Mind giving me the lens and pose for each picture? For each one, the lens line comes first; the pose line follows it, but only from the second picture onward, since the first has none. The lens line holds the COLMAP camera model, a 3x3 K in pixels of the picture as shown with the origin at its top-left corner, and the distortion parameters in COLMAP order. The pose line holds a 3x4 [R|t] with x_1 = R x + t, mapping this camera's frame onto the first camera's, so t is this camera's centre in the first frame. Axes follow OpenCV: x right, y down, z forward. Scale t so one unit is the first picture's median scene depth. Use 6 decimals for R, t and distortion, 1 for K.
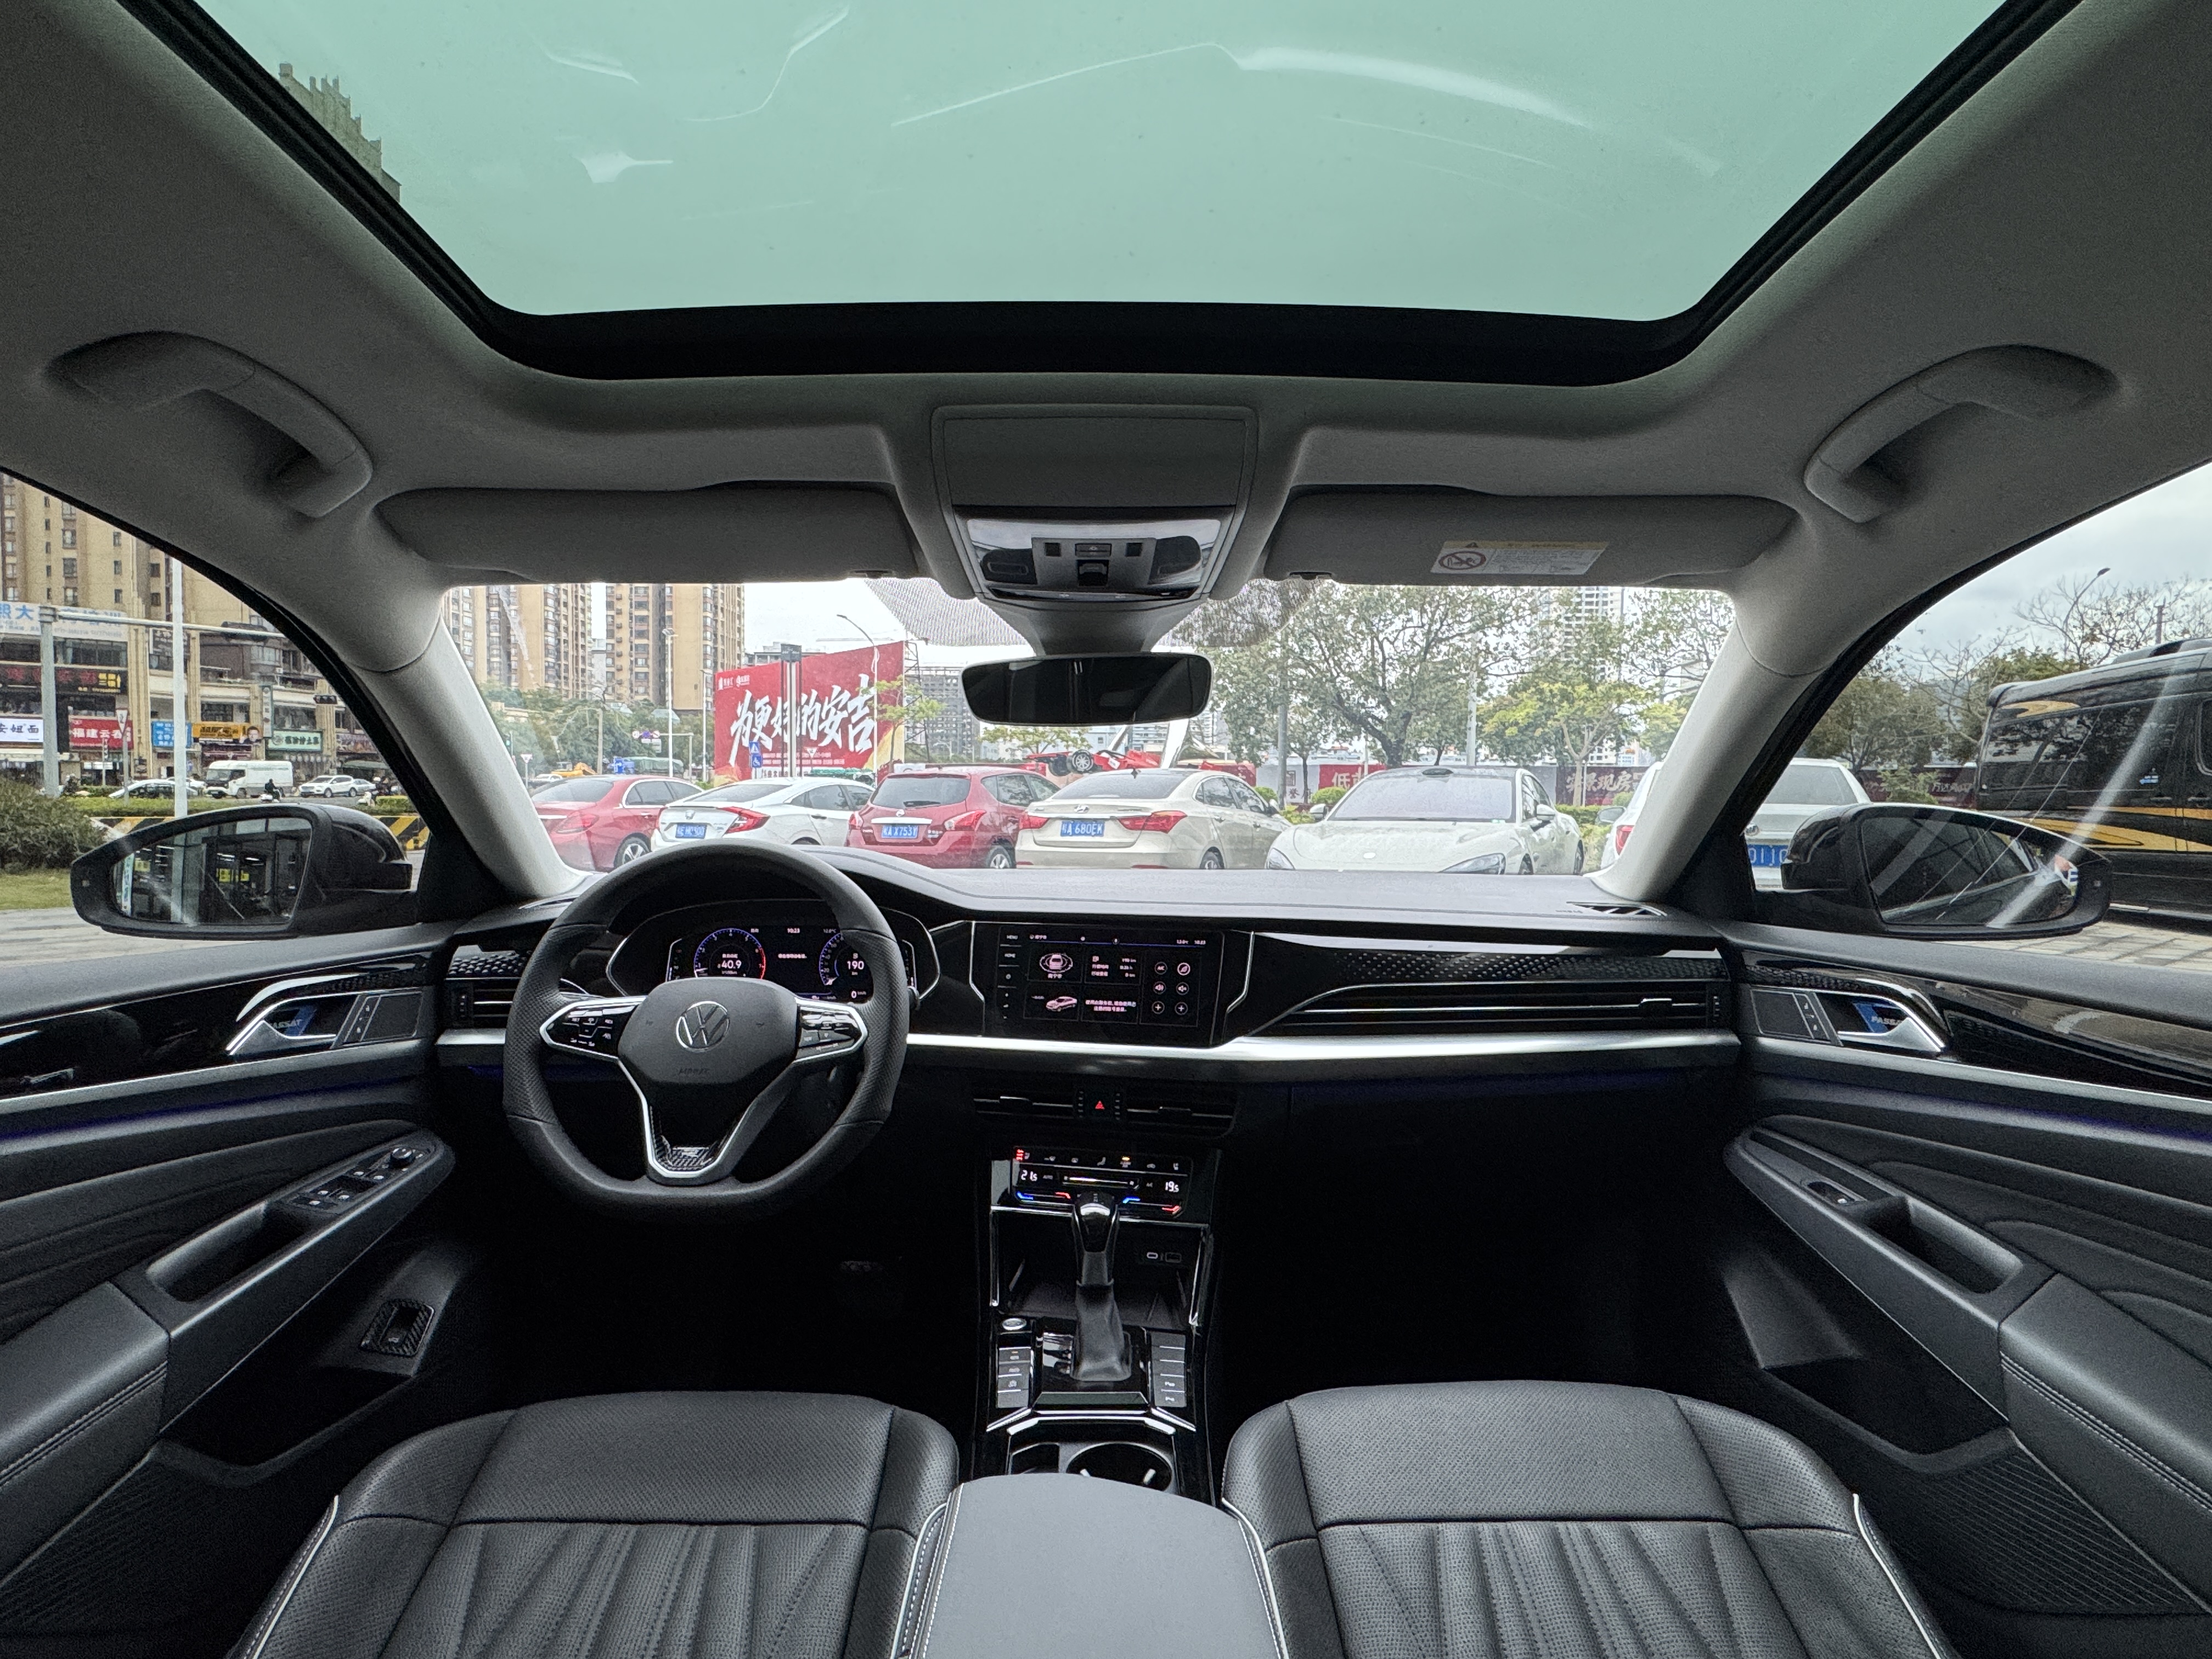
lens RADIAL K [[1123.2, 0, 1102.8], [0, 1123.2, 831.2], [0, 0, 1]] dist [-0.003826, -0.000250]
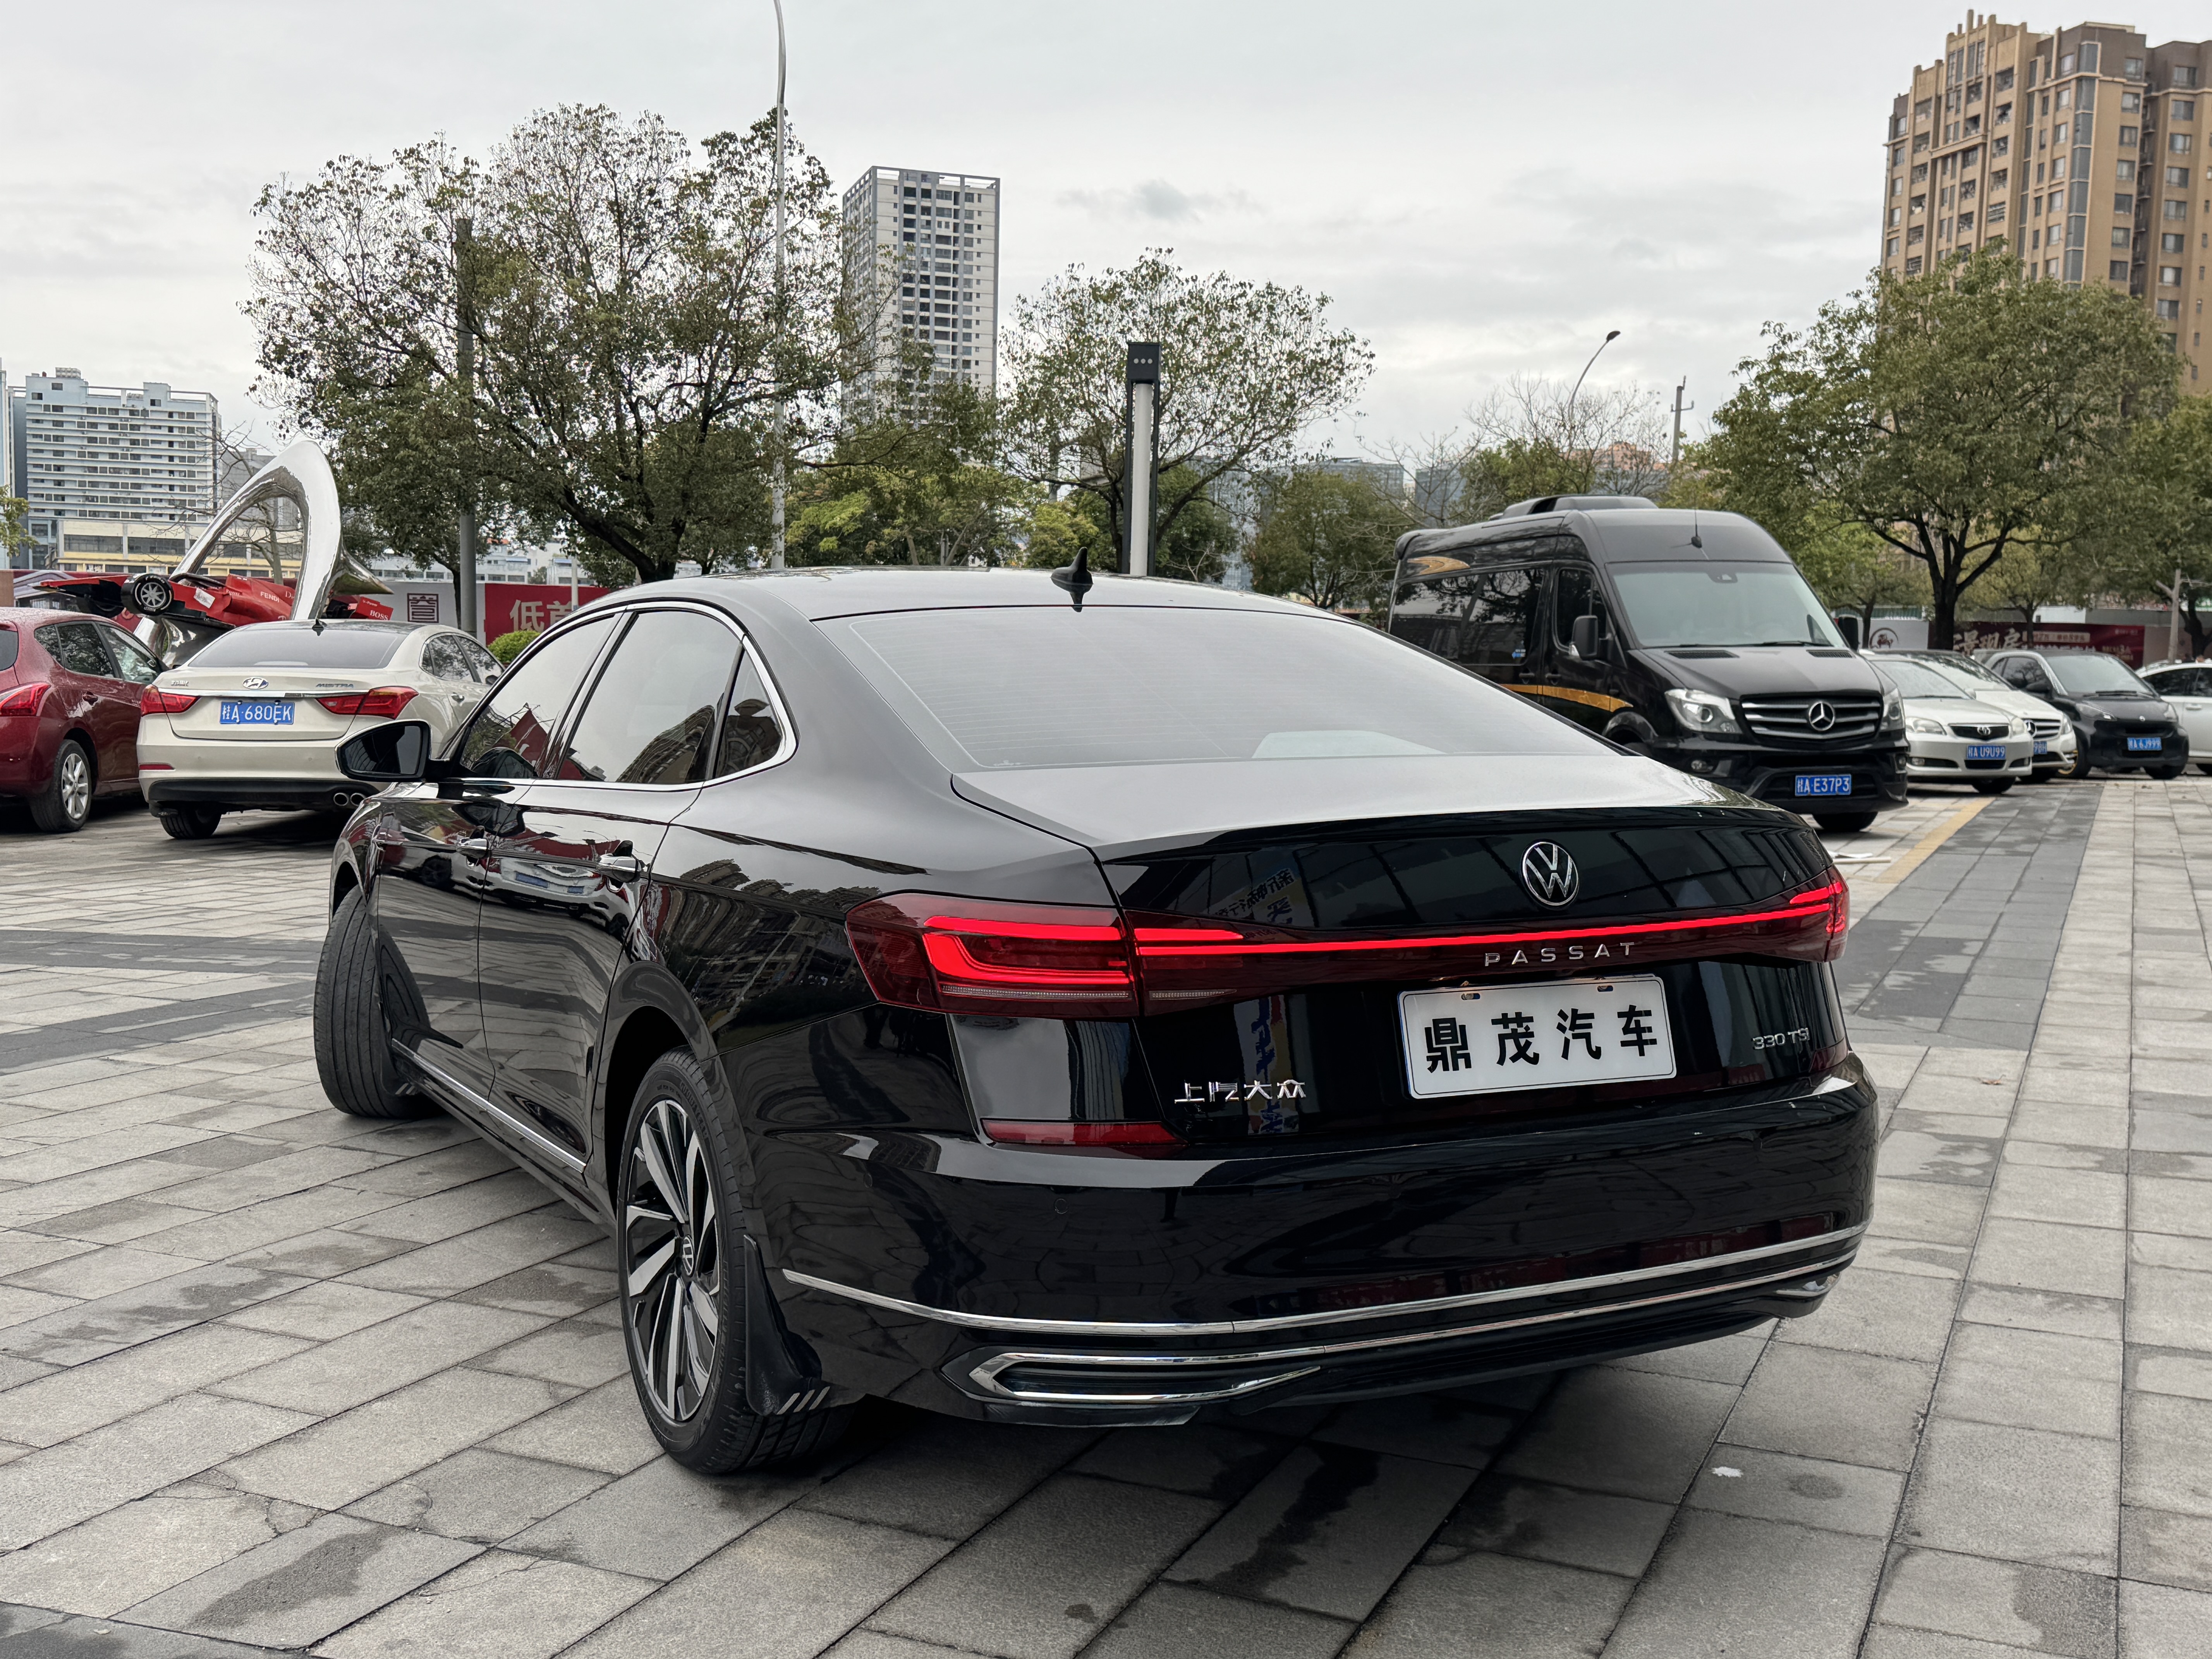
lens RADIAL K [[2158.9, 0, 1116.8], [0, 2158.9, 833.0], [0, 0, 1]] dist [0.165395, -0.318523]
pose [[0.883550, -0.031595, 0.467270, -0.192029], [0.004029, 0.998198, 0.059877, -0.007370], [-0.468320, -0.051021, 0.882085, -0.433018]]
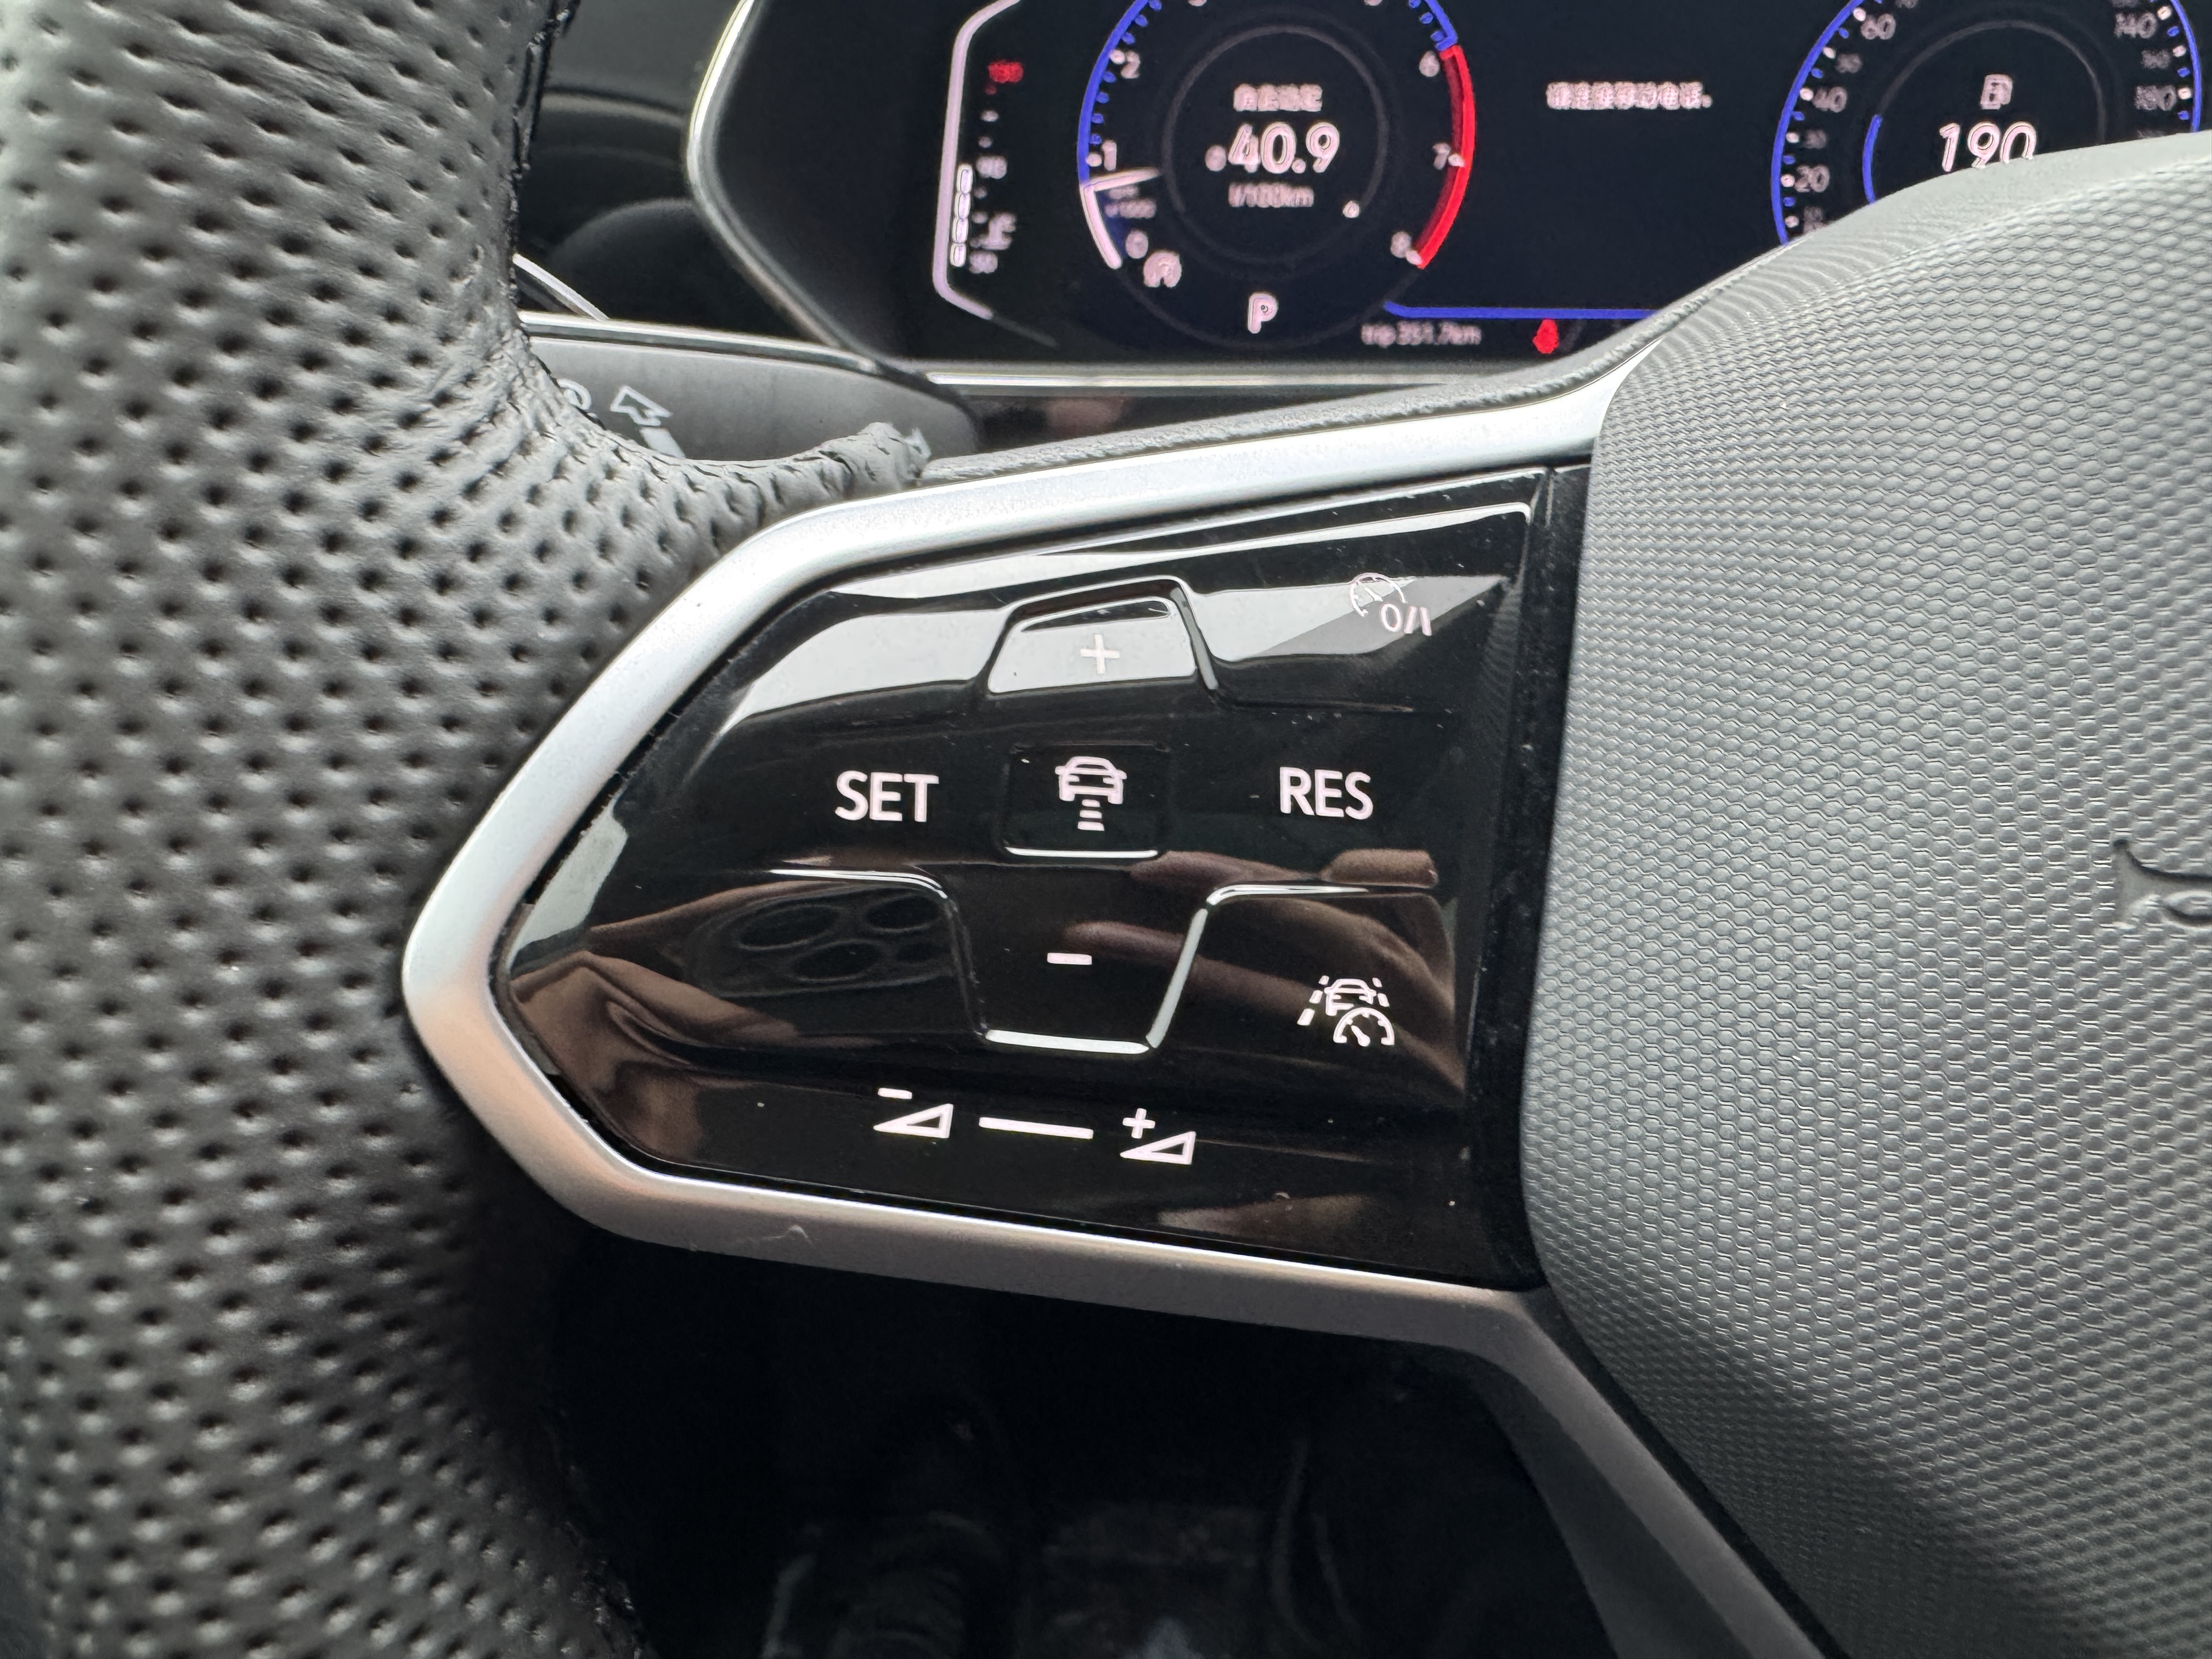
lens RADIAL K [[1634.1, 0, 1106.0], [0, 1634.1, 829.5], [0, 0, 1]] dist [-0.030071, 0.009278]
pose [[0.999880, 0.000902, -0.015443, -0.049402], [0.006205, 0.891070, 0.453823, 0.013515], [0.014170, -0.453865, 0.890958, 0.099026]]
